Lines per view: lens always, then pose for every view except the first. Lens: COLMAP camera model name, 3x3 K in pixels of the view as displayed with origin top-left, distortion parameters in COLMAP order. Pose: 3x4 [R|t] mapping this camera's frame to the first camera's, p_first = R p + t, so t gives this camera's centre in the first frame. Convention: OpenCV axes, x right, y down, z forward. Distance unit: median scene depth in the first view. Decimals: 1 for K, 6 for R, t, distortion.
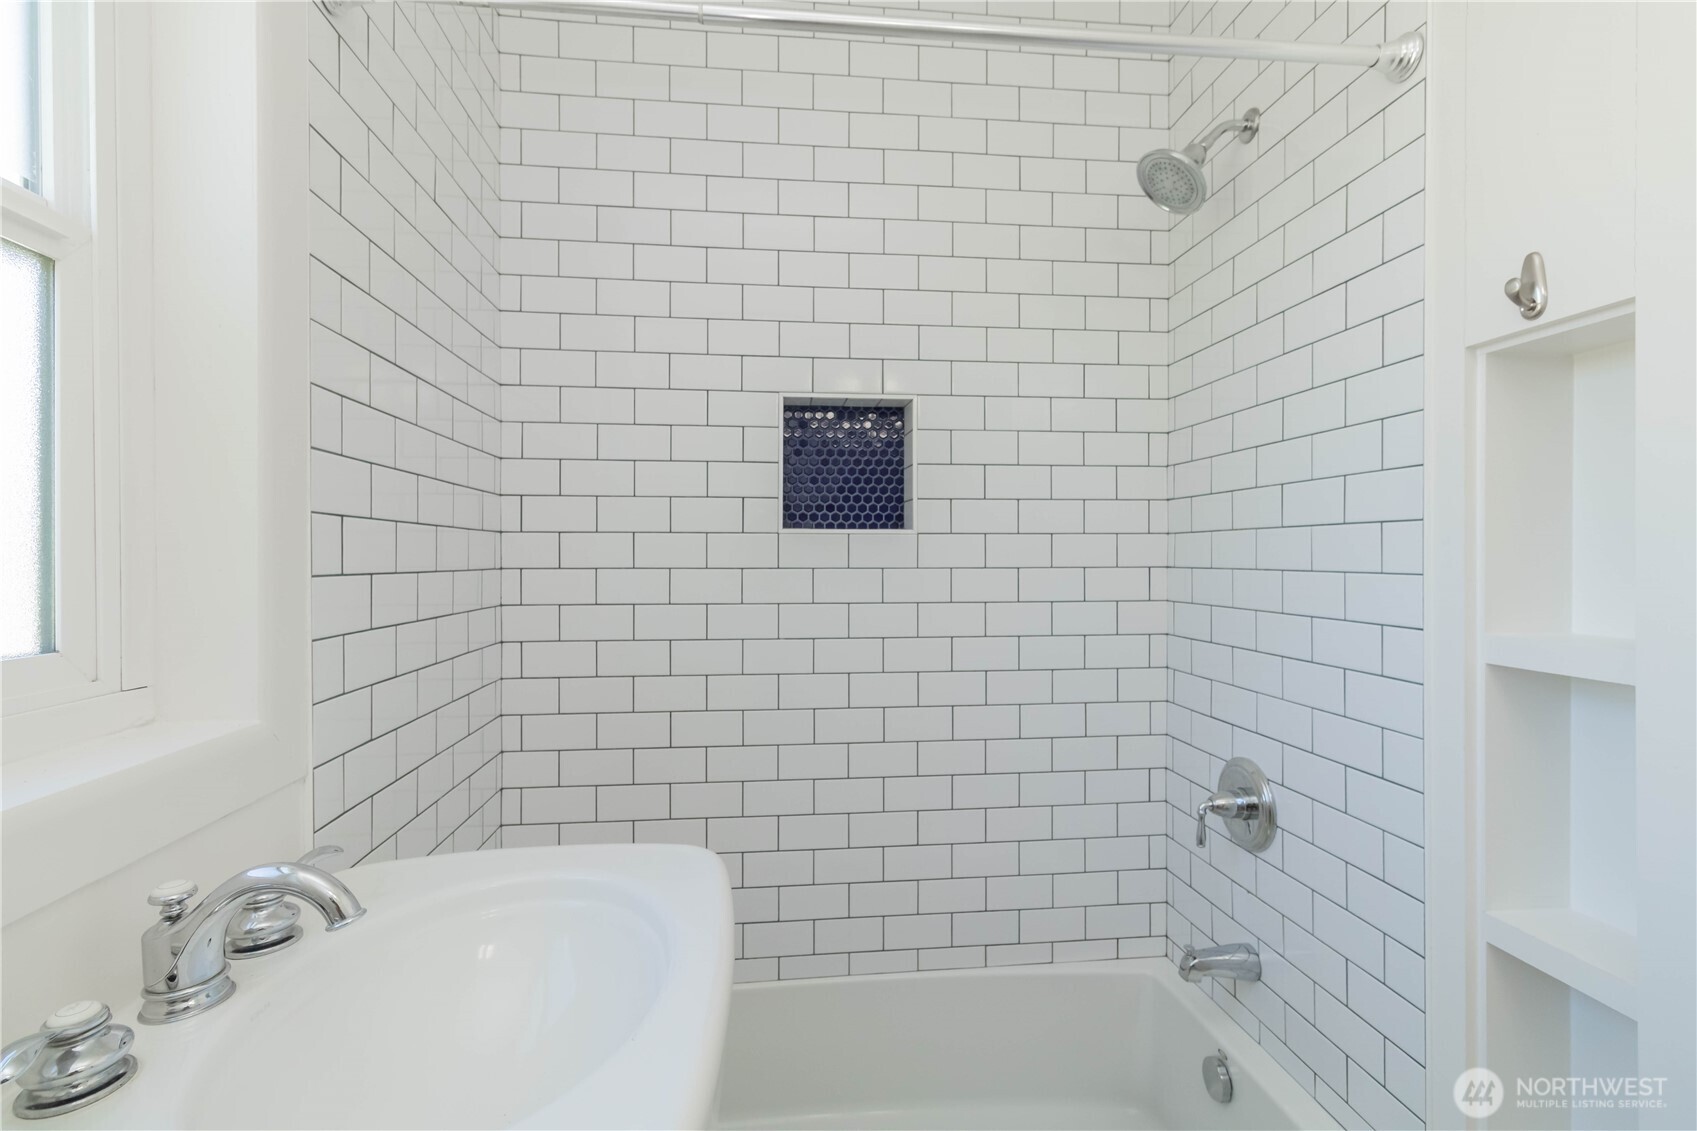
lens RADIAL K [[787.9, 0, 841.8], [0, 787.9, 559.1], [0, 0, 1]] dist [0.014808, 0.000371]
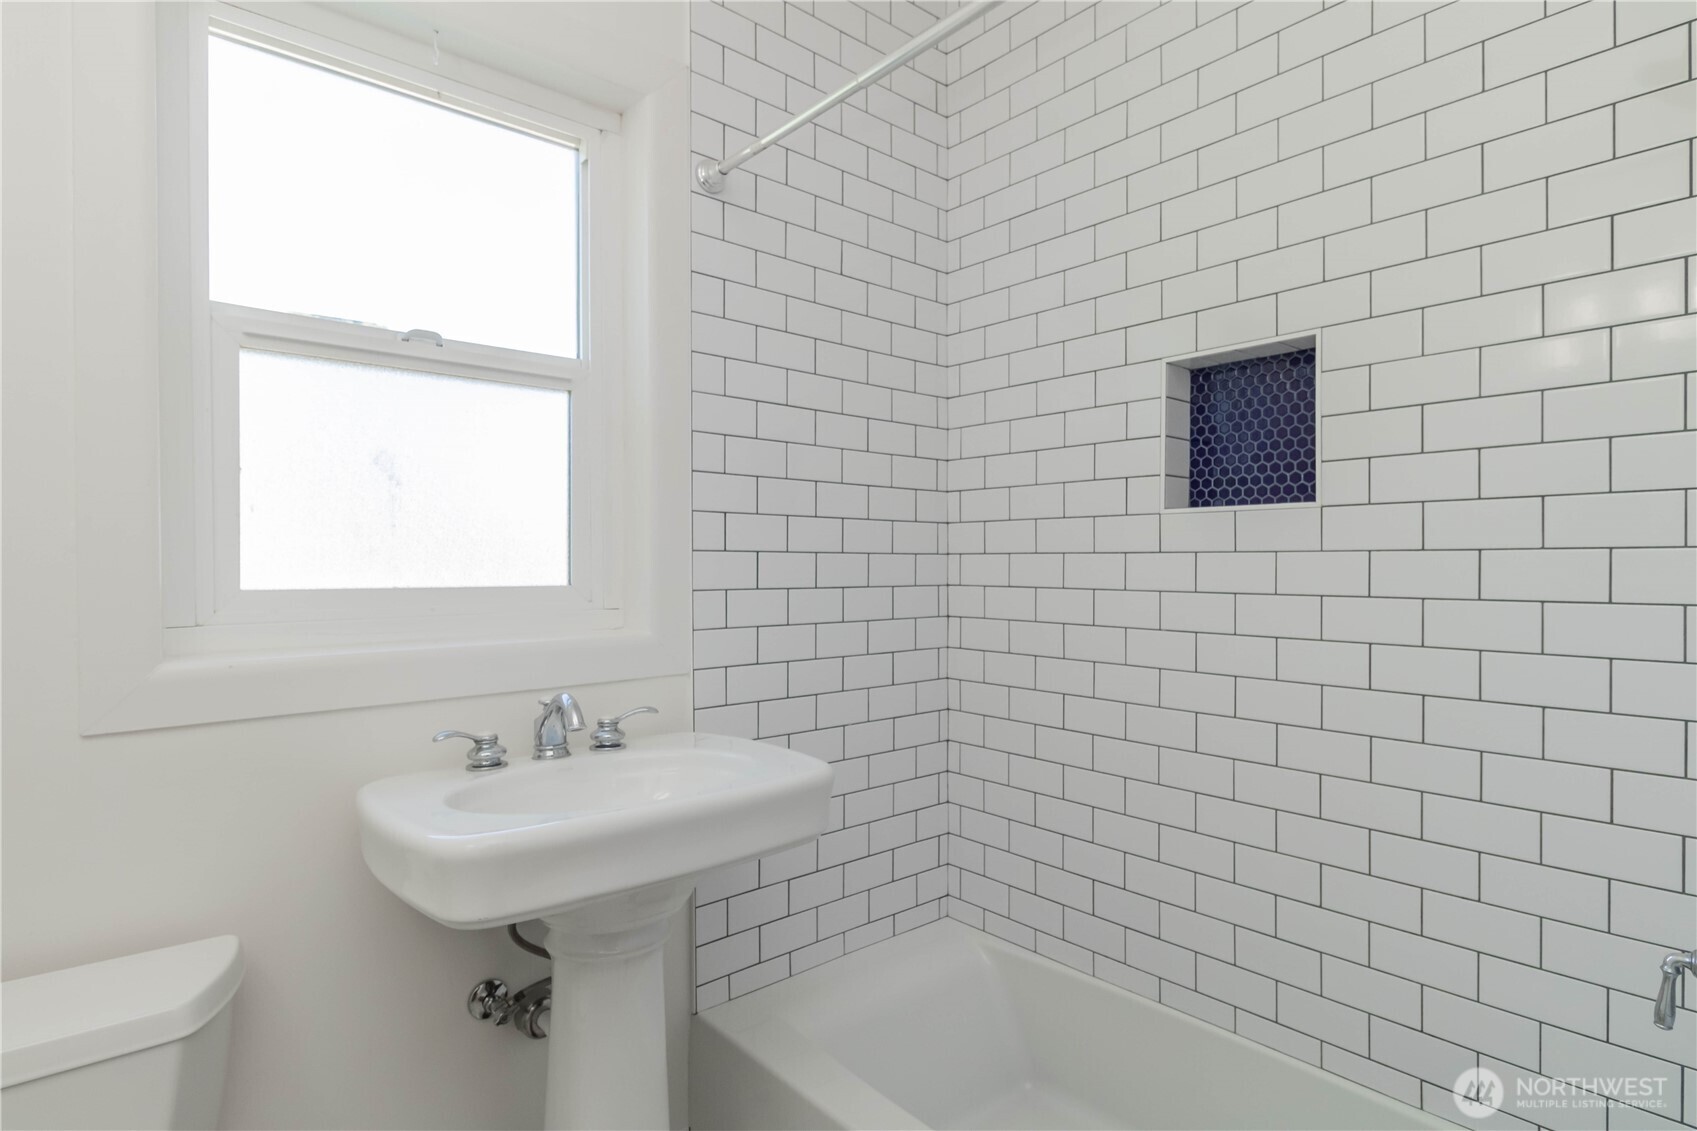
lens RADIAL K [[858.9, 0, 847.3], [0, 858.9, 566.6], [0, 0, 1]] dist [0.014852, -0.003279]
pose [[0.583197, 0.007379, -0.812297, 0.513726], [-0.002448, 0.999970, 0.007326, 0.021541], [0.812327, -0.002284, 0.583198, 0.125328]]
